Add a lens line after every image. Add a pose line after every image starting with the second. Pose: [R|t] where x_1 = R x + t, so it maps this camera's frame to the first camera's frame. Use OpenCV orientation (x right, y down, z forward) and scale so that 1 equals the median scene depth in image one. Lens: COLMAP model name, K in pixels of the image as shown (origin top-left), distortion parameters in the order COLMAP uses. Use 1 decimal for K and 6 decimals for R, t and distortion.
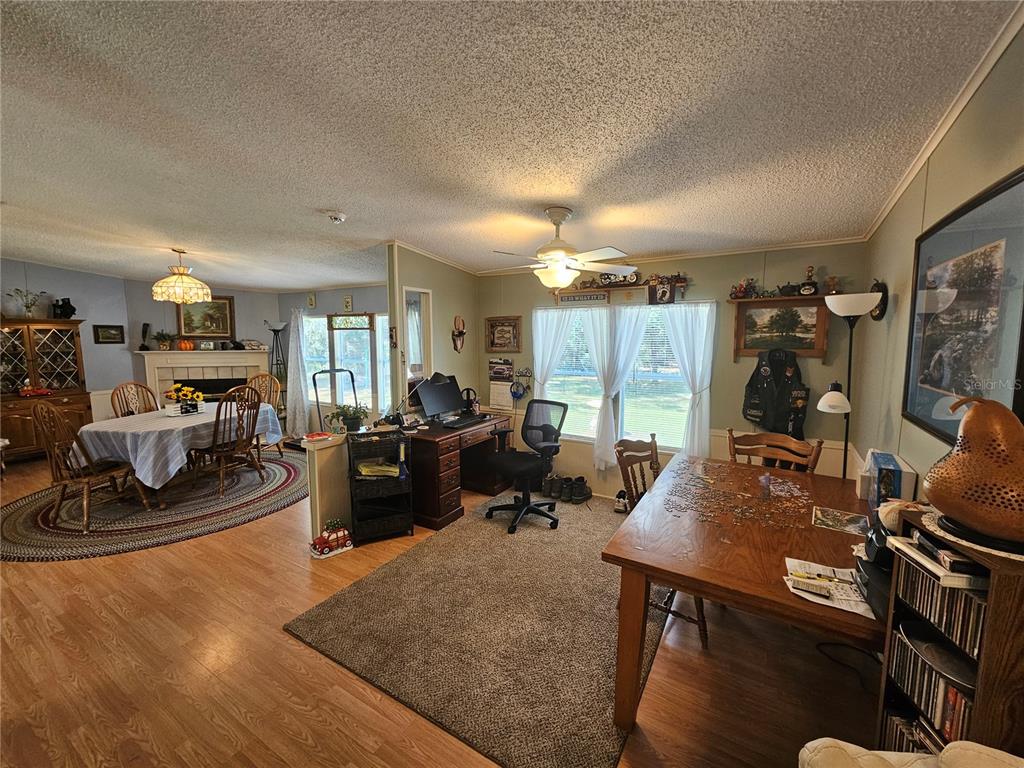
lens RADIAL K [[420.0, 0, 513.0], [0, 420.0, 380.0], [0, 0, 1]] dist [-0.000404, -0.000144]
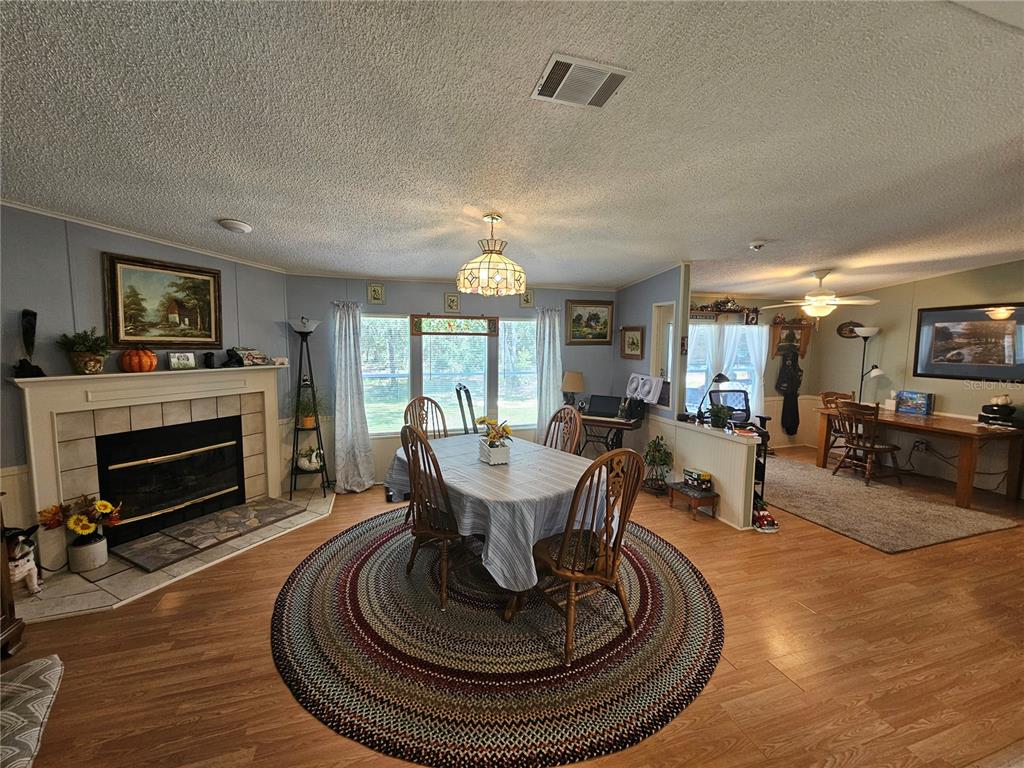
lens RADIAL K [[420.0, 0, 513.0], [0, 420.0, 380.0], [0, 0, 1]] dist [-0.000404, -0.000144]
pose [[0.655531, -0.064323, 0.752424, -0.900018], [0.072937, 0.997101, 0.021696, -0.041373], [-0.751638, 0.040657, 0.658322, 0.375191]]
